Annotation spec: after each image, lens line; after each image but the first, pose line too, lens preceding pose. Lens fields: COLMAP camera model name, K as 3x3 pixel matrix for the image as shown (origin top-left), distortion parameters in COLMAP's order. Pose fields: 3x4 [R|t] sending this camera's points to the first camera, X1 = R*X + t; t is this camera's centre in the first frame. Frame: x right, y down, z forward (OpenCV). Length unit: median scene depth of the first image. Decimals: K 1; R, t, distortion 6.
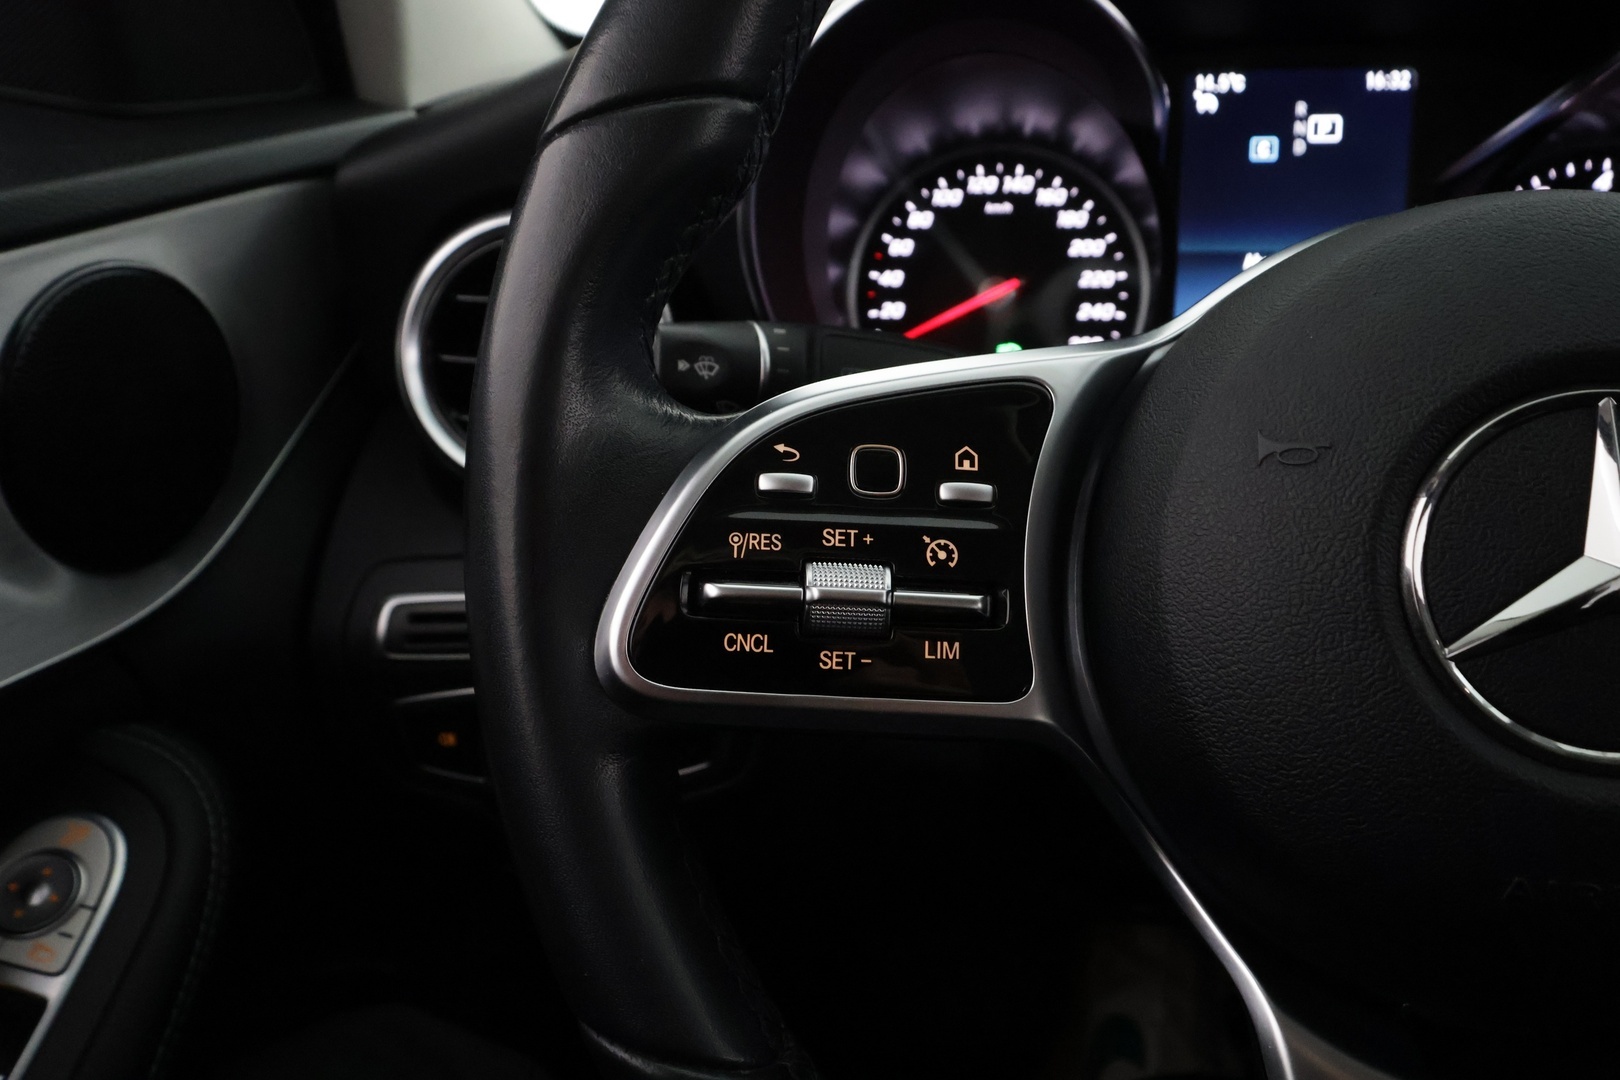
lens RADIAL K [[1284.5, 0, 813.1], [0, 1284.5, 542.1], [0, 0, 1]] dist [-0.003758, 0.000731]
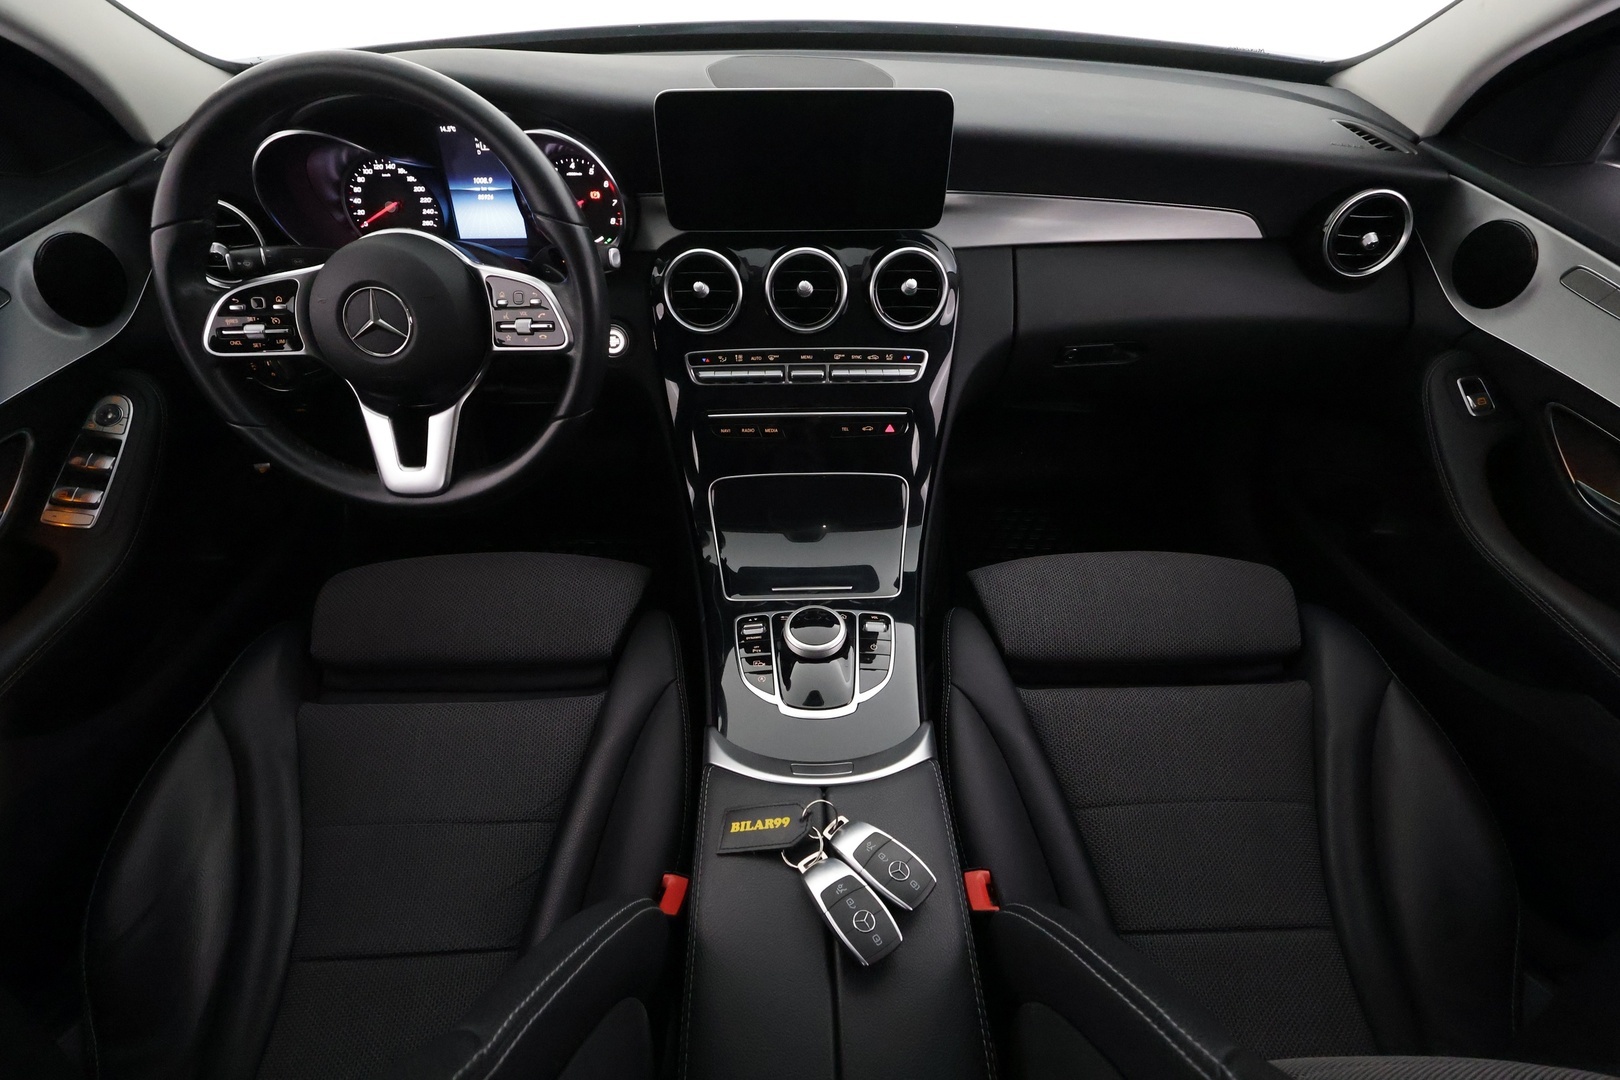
lens RADIAL K [[758.7, 0, 815.8], [0, 758.7, 535.4], [0, 0, 1]] dist [-0.001098, 0.001576]
pose [[0.983816, -0.107085, 0.143660, 0.993086], [0.042671, 0.918719, 0.392600, -0.175999], [-0.174025, -0.380116, 0.908420, -1.397446]]
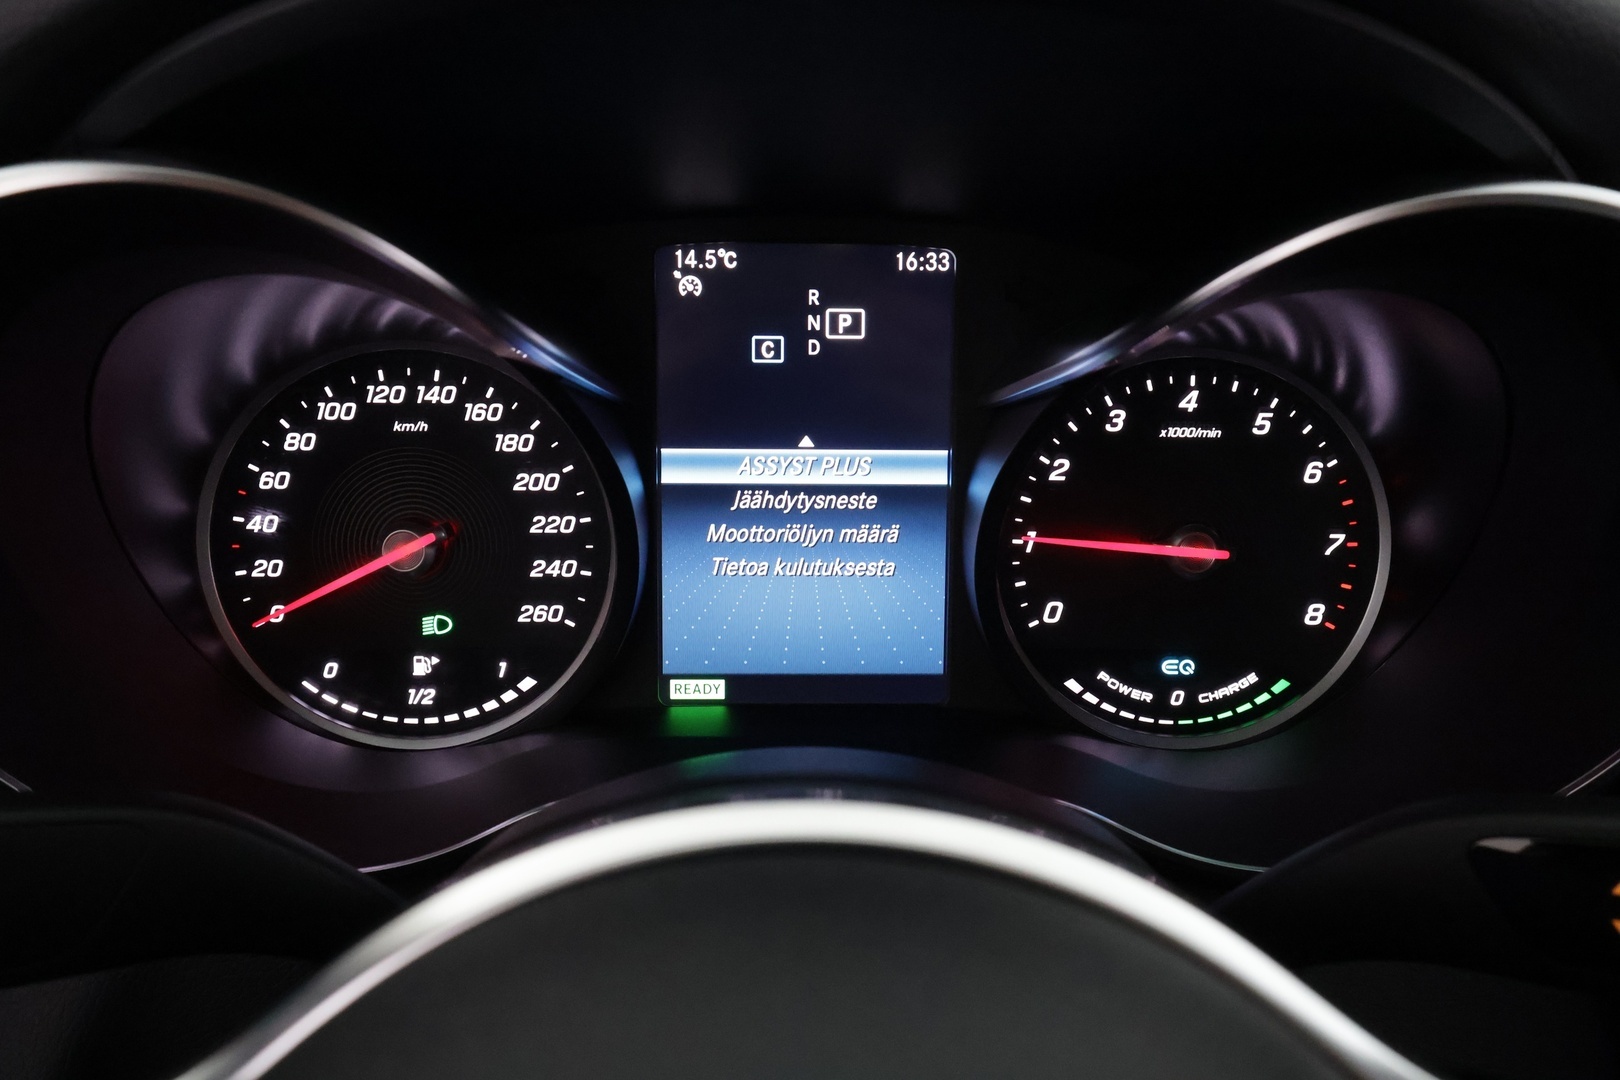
lens RADIAL K [[1284.5, 0, 816.2], [0, 1284.5, 535.6], [0, 0, 1]] dist [-0.003758, 0.000731]
pose [[0.982903, -0.032135, 0.181298, 0.295078], [0.029239, 0.999399, 0.018626, -0.259876], [-0.181788, -0.013007, 0.983252, 0.324696]]
